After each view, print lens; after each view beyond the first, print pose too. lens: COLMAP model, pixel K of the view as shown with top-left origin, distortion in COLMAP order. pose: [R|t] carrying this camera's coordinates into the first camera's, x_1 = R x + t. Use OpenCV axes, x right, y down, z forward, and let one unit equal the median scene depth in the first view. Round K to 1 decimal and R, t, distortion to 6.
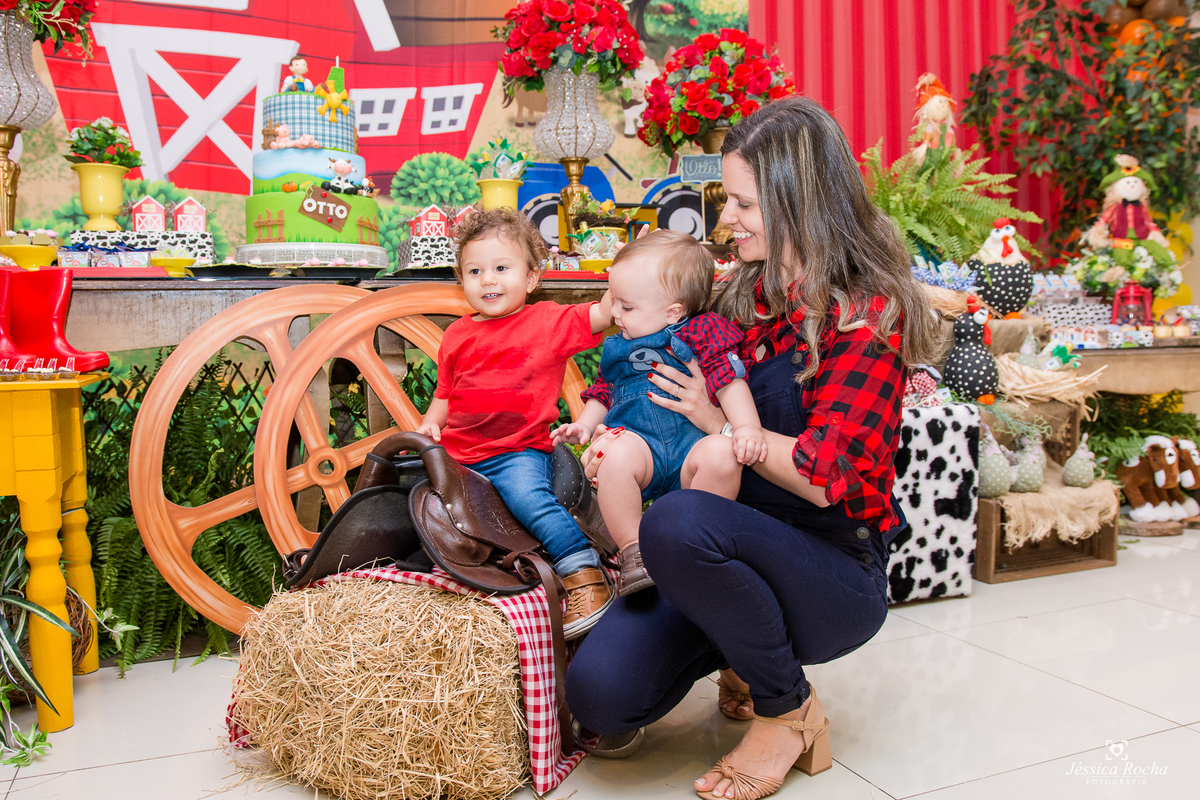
lens RADIAL K [[970.2, 0, 597.0], [0, 970.2, 398.4], [0, 0, 1]] dist [-0.086793, 0.069932]
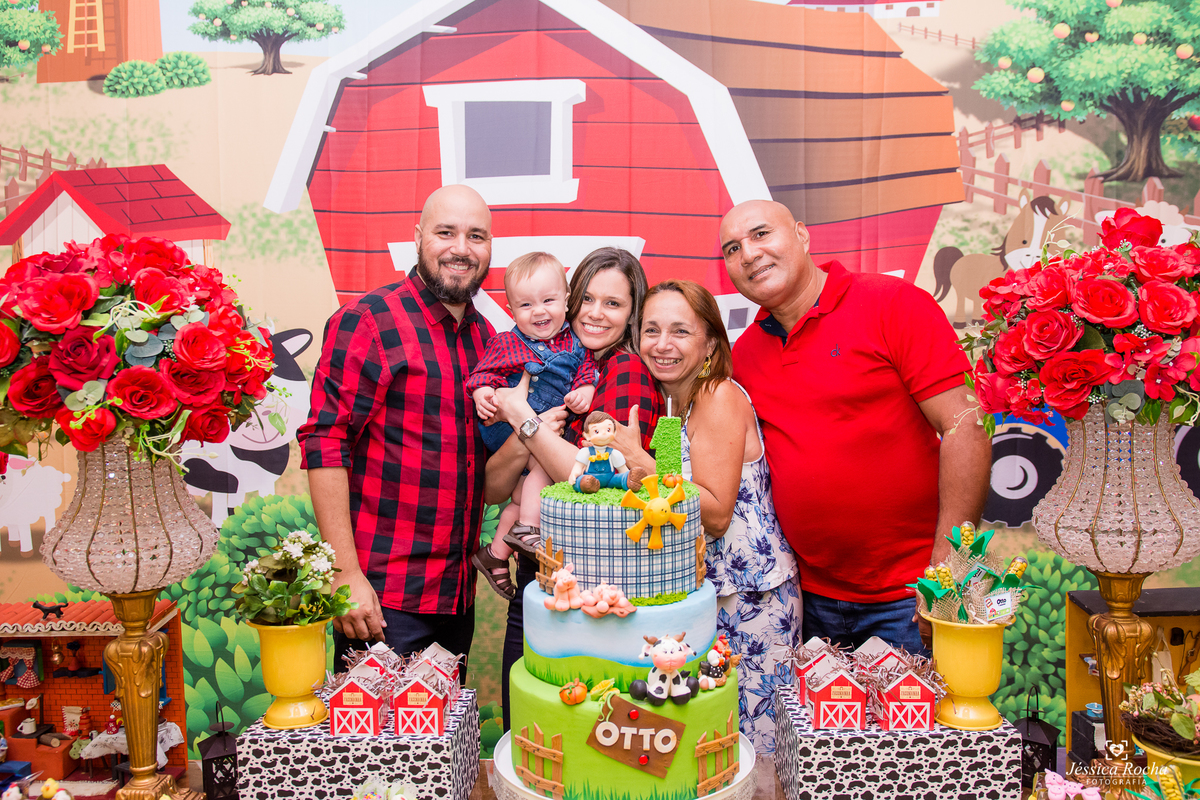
lens RADIAL K [[946.4, 0, 587.4], [0, 946.4, 405.3], [0, 0, 1]] dist [-0.087224, 0.069488]
pose [[0.918478, 0.010263, -0.395339, -0.098794], [-0.015873, 0.999814, -0.010922, -0.355149], [0.395154, 0.016307, 0.918470, 0.483588]]
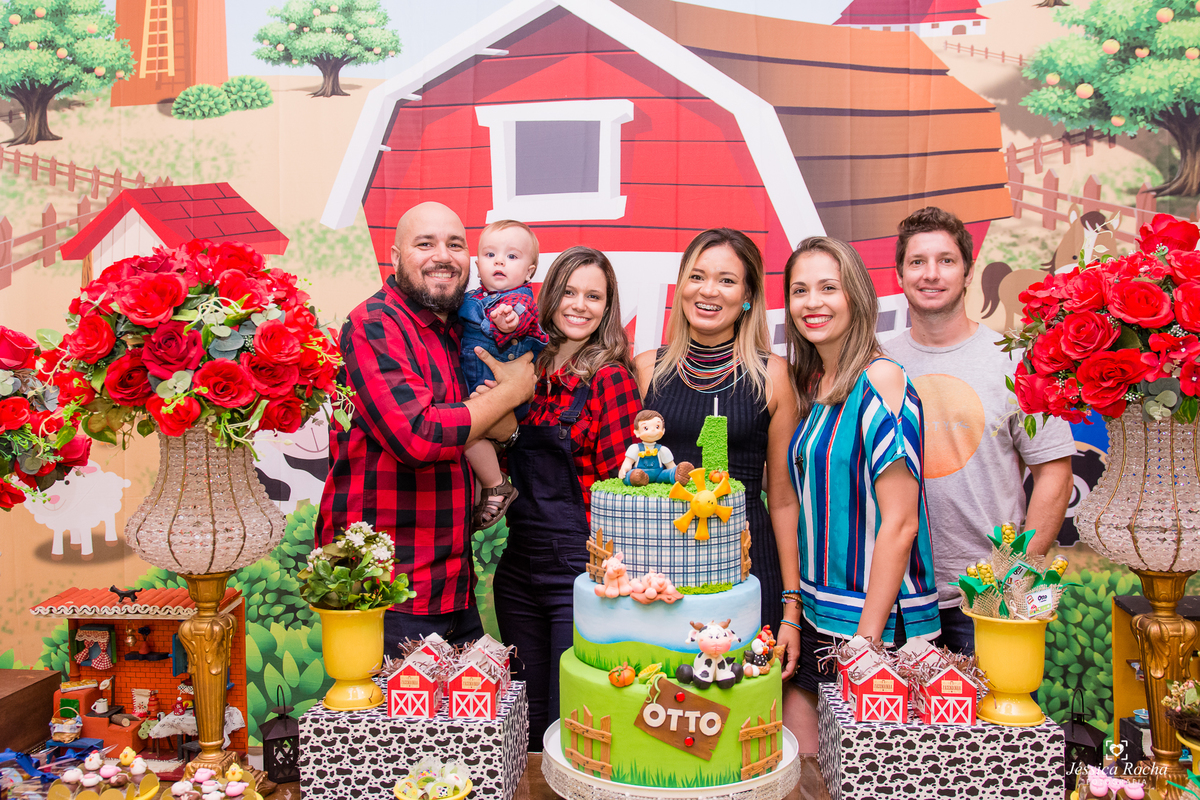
lens RADIAL K [[971.0, 0, 573.0], [0, 971.0, 395.0], [0, 0, 1]] dist [-0.088044, 0.071549]
pose [[0.893952, 0.001422, -0.448161, -0.086598], [-0.026969, 0.998353, -0.050628, -0.335148], [0.447351, 0.057345, 0.892518, 0.443962]]
